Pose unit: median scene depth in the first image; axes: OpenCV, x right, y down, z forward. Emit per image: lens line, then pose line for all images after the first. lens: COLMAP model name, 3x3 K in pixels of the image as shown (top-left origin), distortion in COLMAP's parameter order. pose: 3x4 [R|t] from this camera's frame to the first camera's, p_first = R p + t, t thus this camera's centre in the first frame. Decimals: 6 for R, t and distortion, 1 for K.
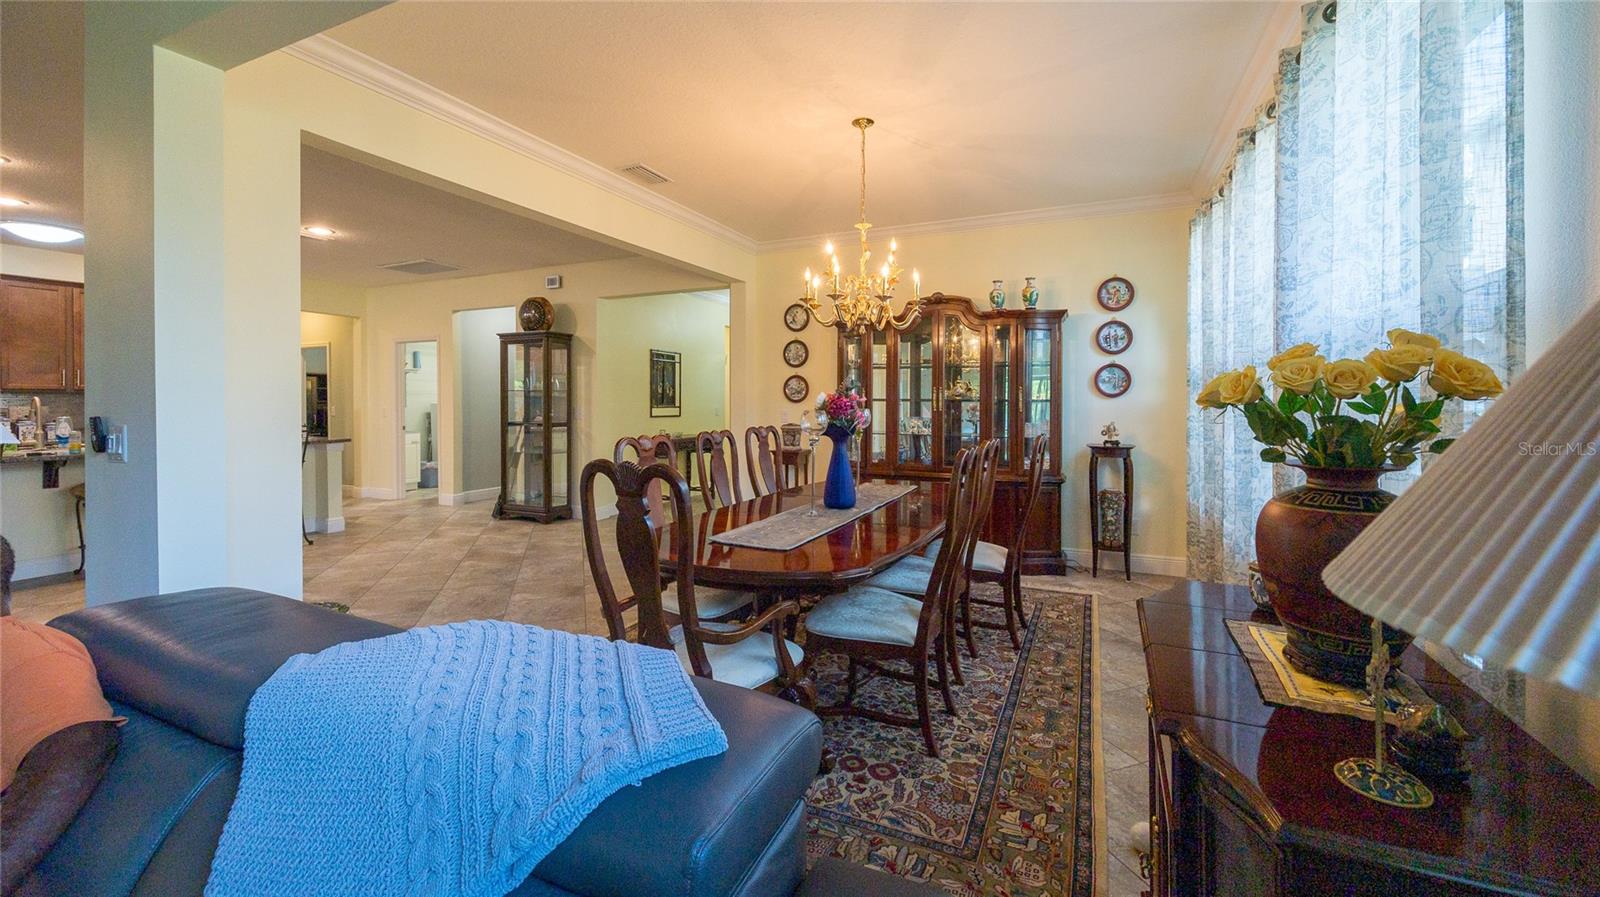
lens RADIAL K [[619.2, 0, 793.0], [0, 619.2, 404.8], [0, 0, 1]] dist [-0.003134, 0.000019]
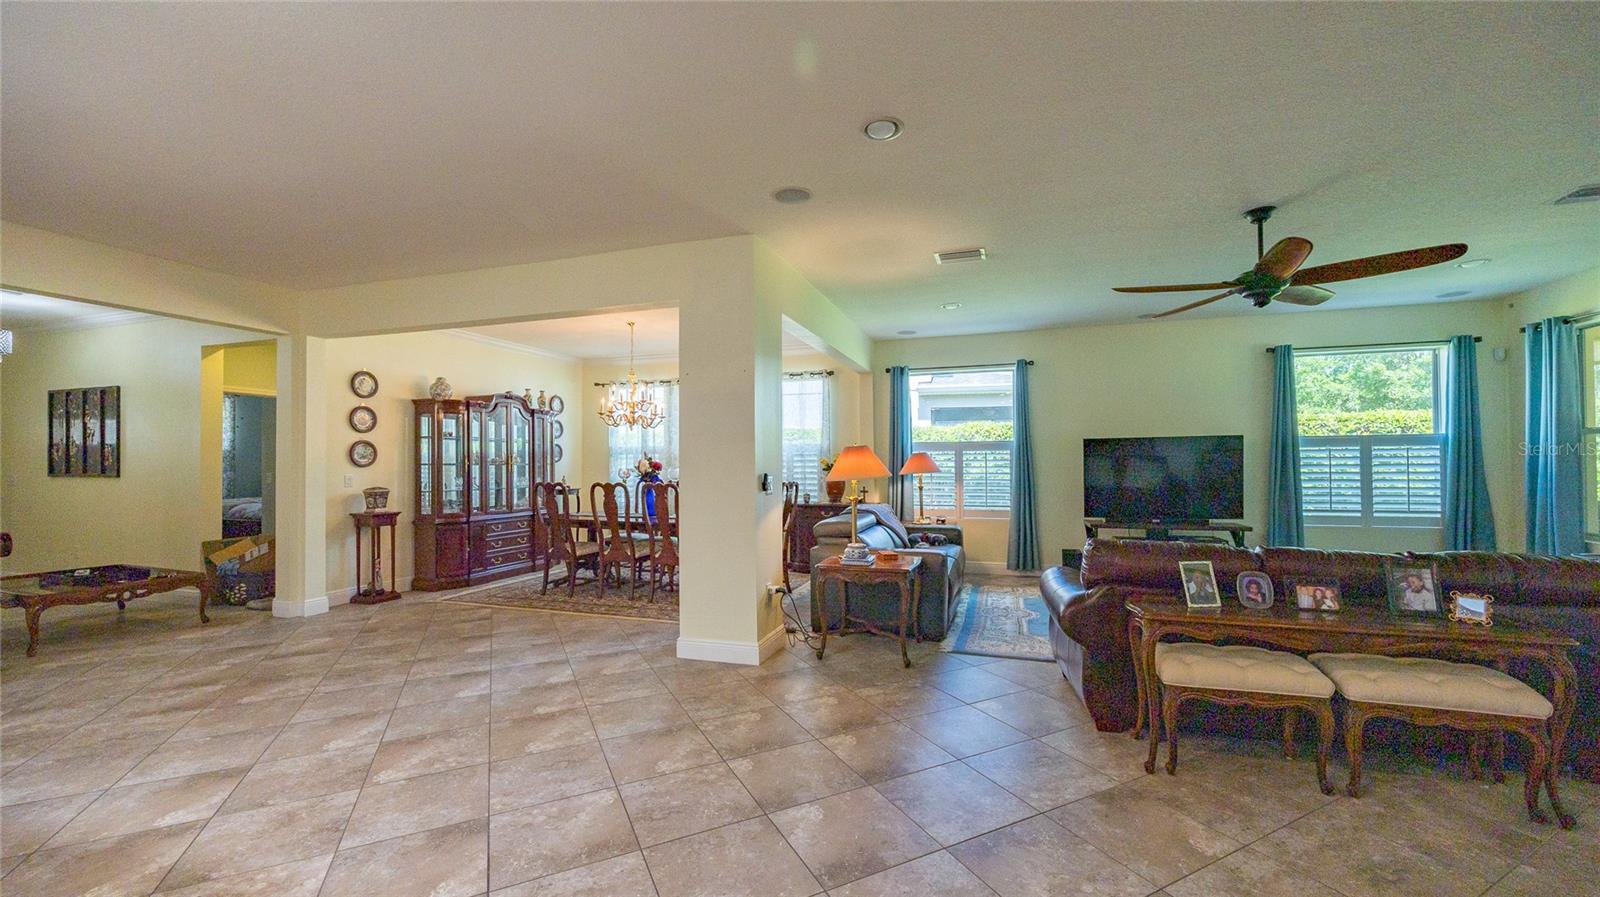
lens RADIAL K [[619.2, 0, 811.1], [0, 619.2, 452.1], [0, 0, 1]] dist [-0.003134, 0.000019]
pose [[-0.127208, 0.015257, 0.991759, -1.362513], [0.007747, 0.999866, -0.014388, -0.009924], [-0.991846, 0.005853, -0.127309, 0.490078]]
